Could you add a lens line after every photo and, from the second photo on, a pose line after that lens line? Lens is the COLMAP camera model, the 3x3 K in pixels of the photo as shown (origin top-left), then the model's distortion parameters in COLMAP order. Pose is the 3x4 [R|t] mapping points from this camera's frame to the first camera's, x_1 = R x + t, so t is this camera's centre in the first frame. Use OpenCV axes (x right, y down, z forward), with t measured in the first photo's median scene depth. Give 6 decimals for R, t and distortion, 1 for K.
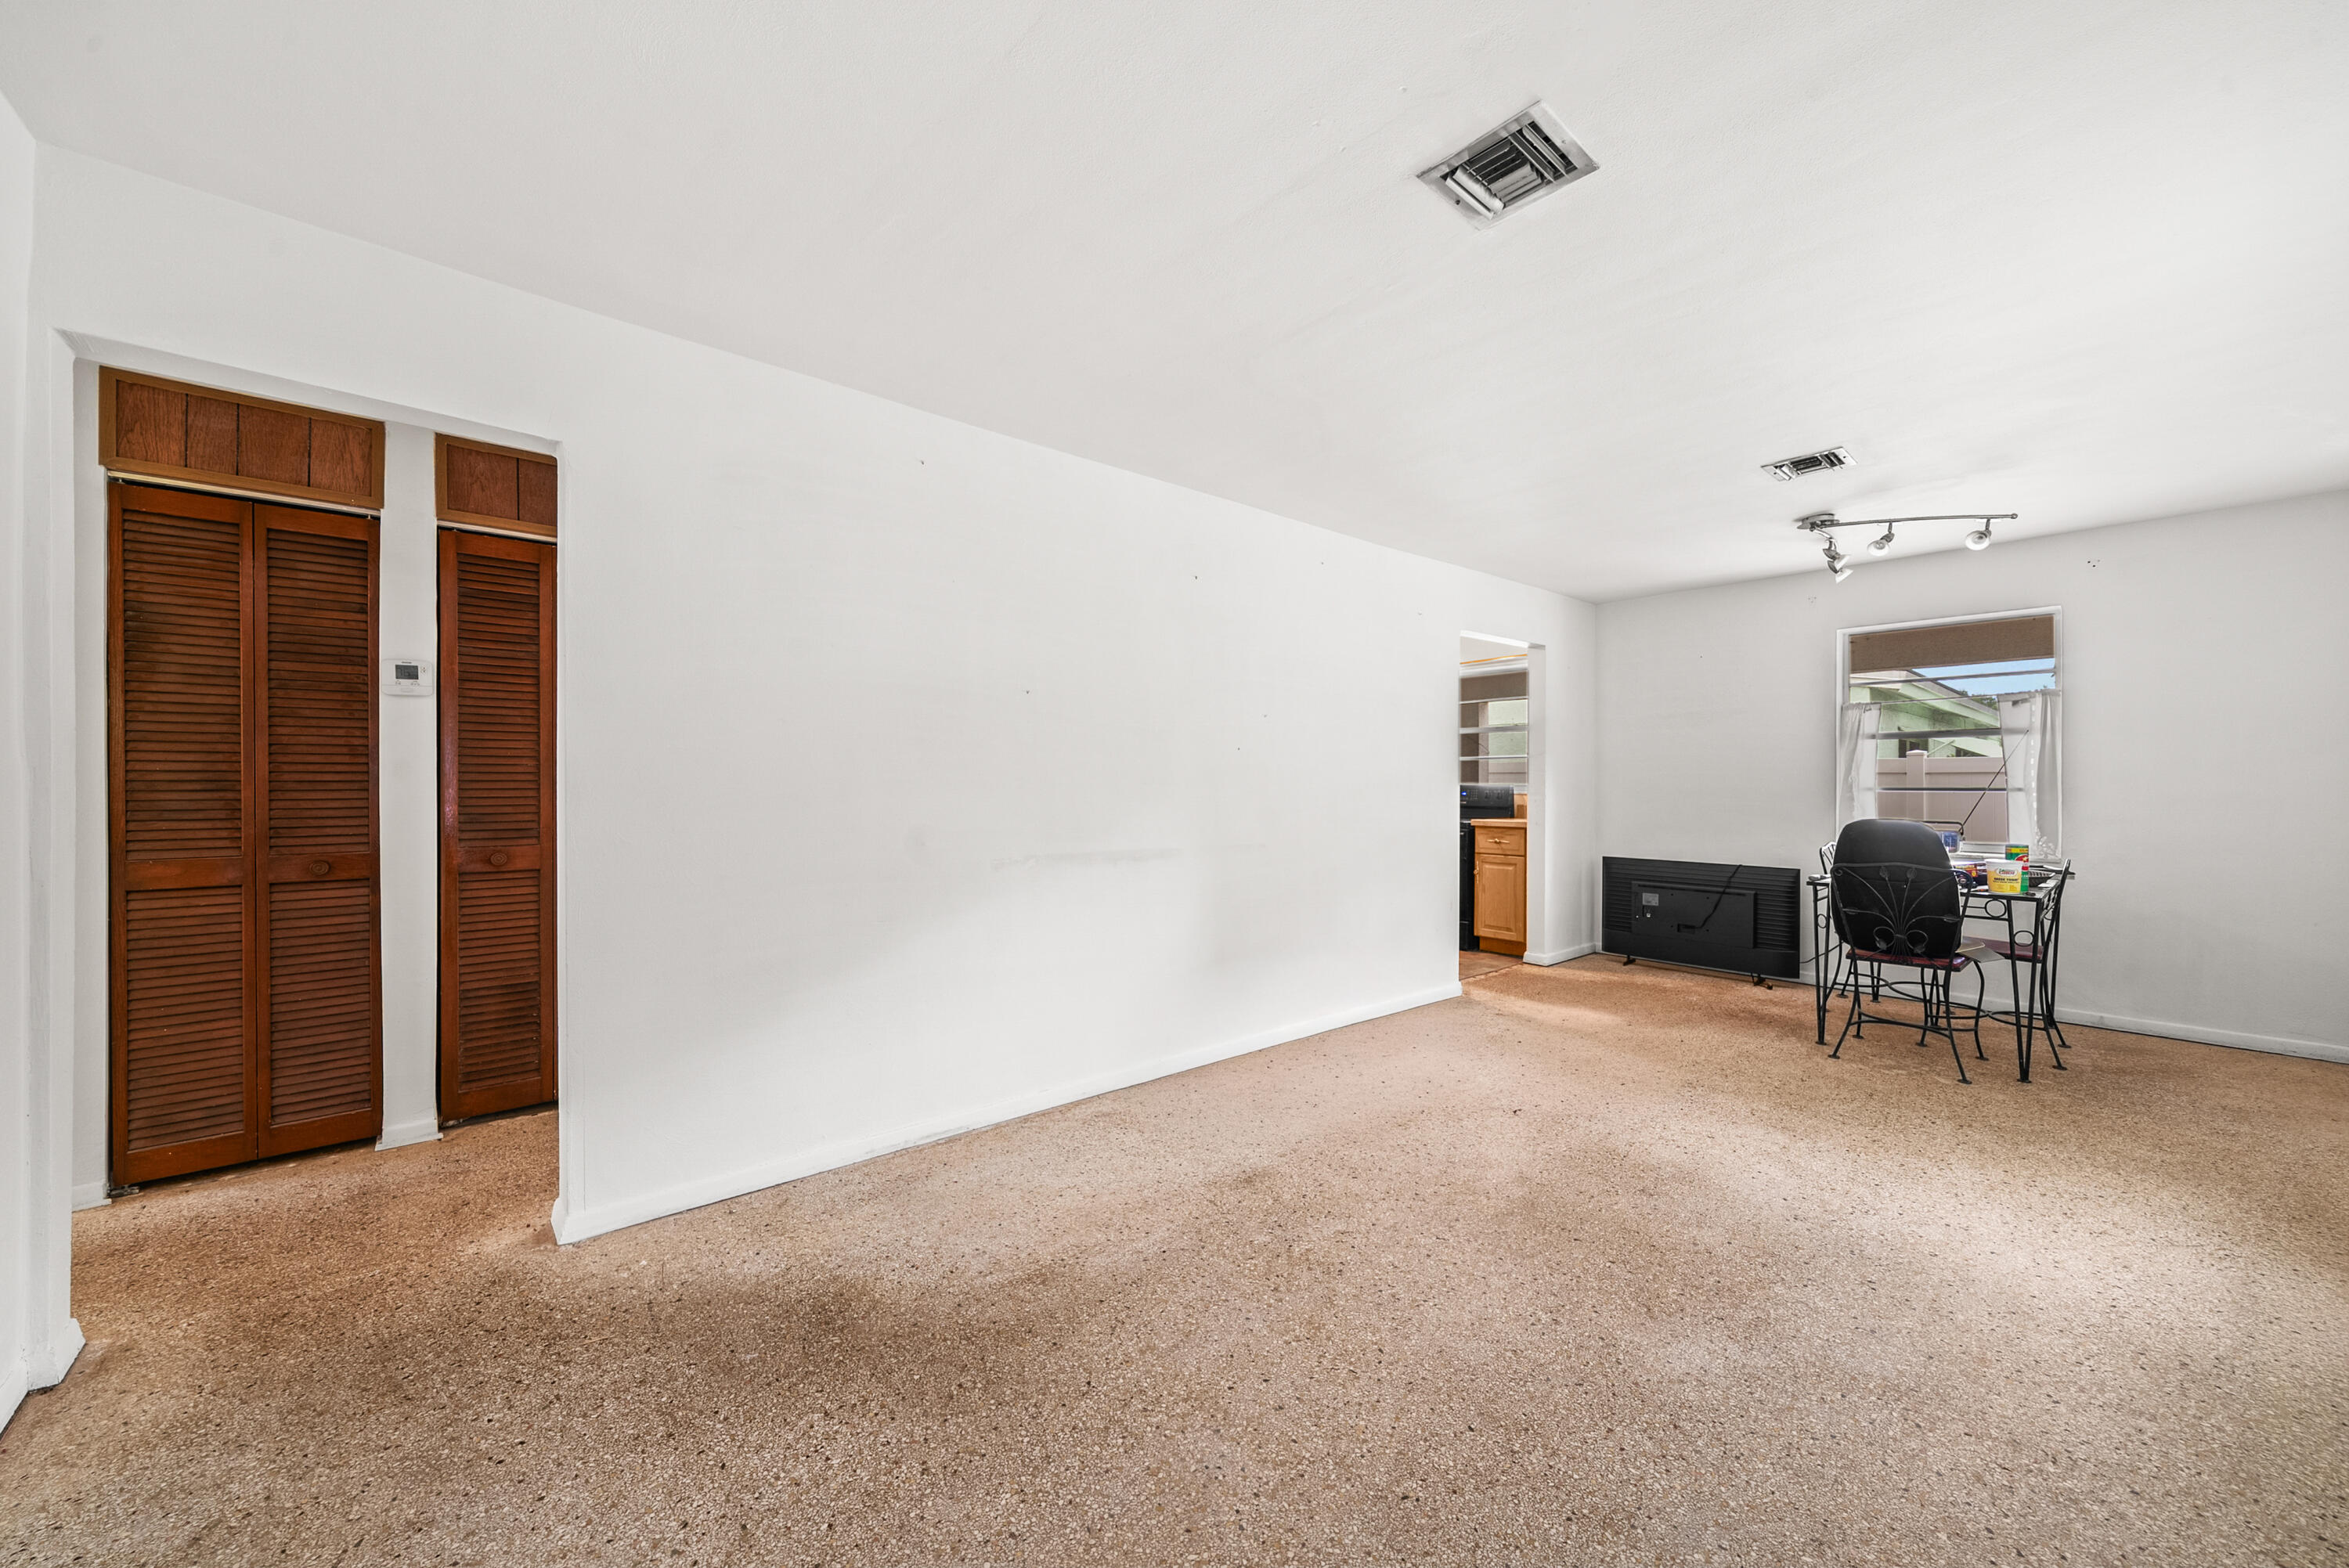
lens RADIAL K [[882.6, 0, 1174.9], [0, 882.6, 781.1], [0, 0, 1]] dist [0.001674, 0.000071]
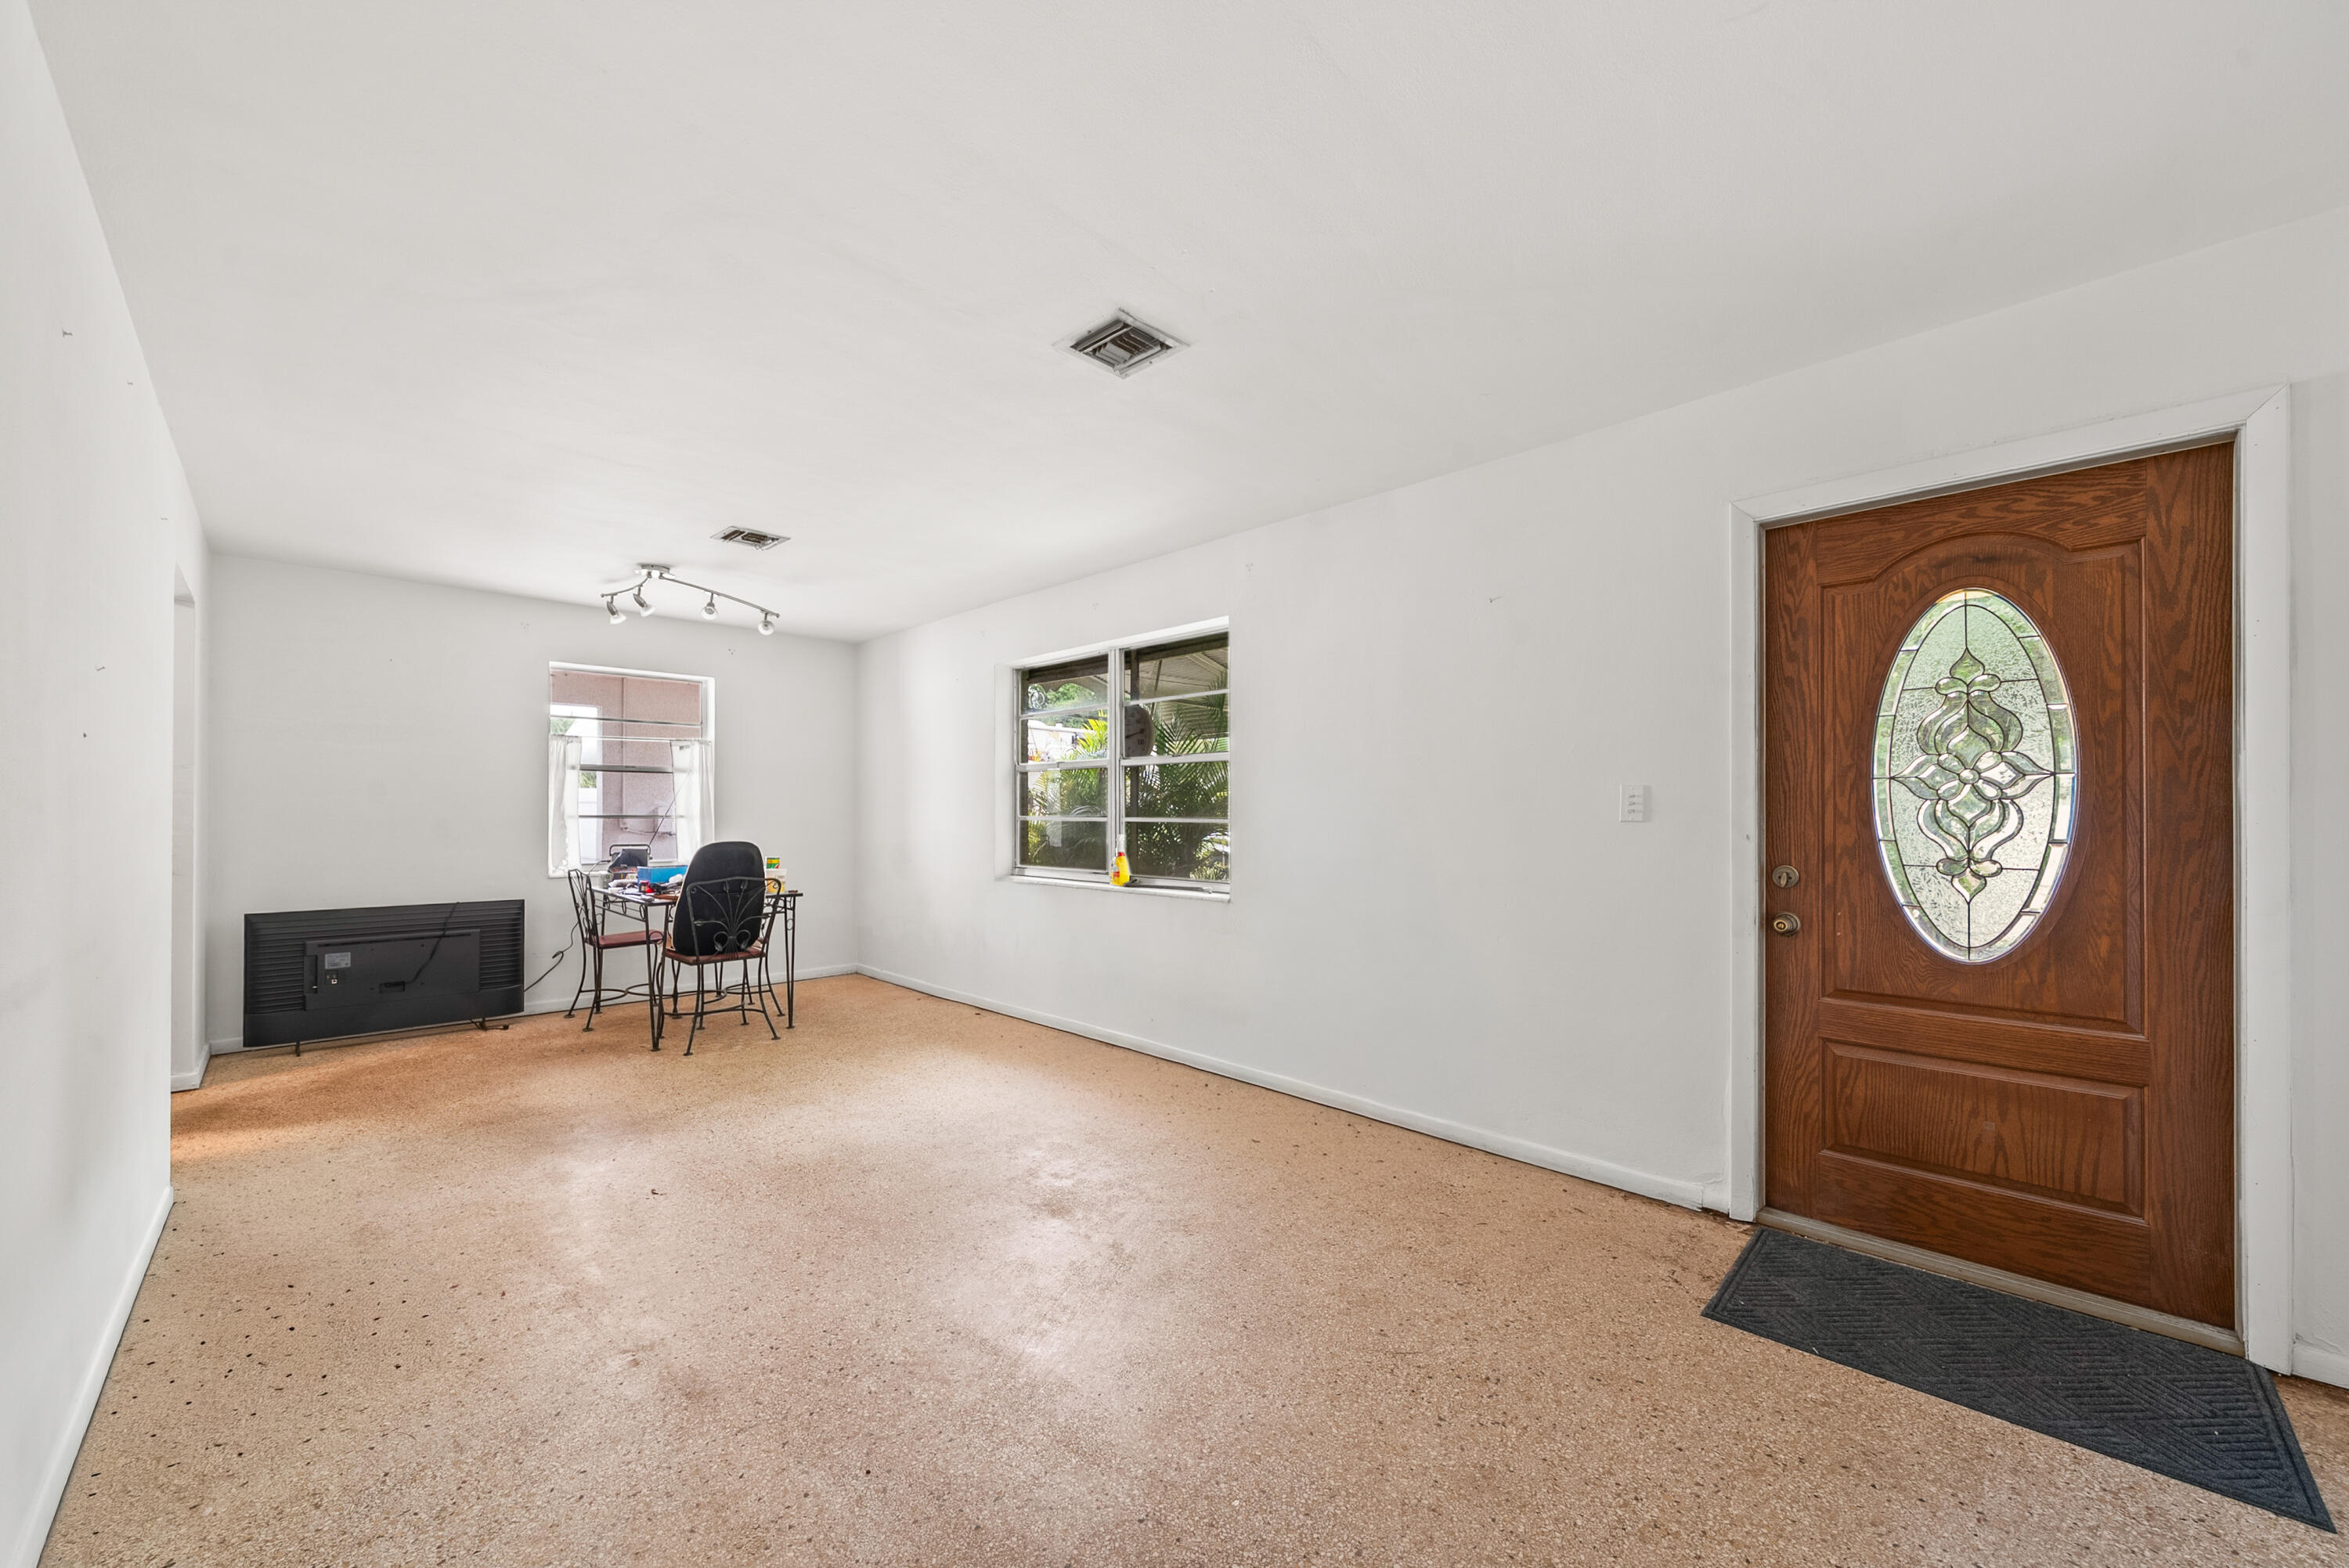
lens RADIAL K [[882.6, 0, 1173.8], [0, 882.6, 803.6], [0, 0, 1]] dist [0.001674, 0.000071]
pose [[-0.054330, 0.006765, 0.998500, -0.425219], [-0.000334, 0.999977, -0.006794, -0.000489], [-0.998523, -0.000702, -0.054326, 0.452193]]
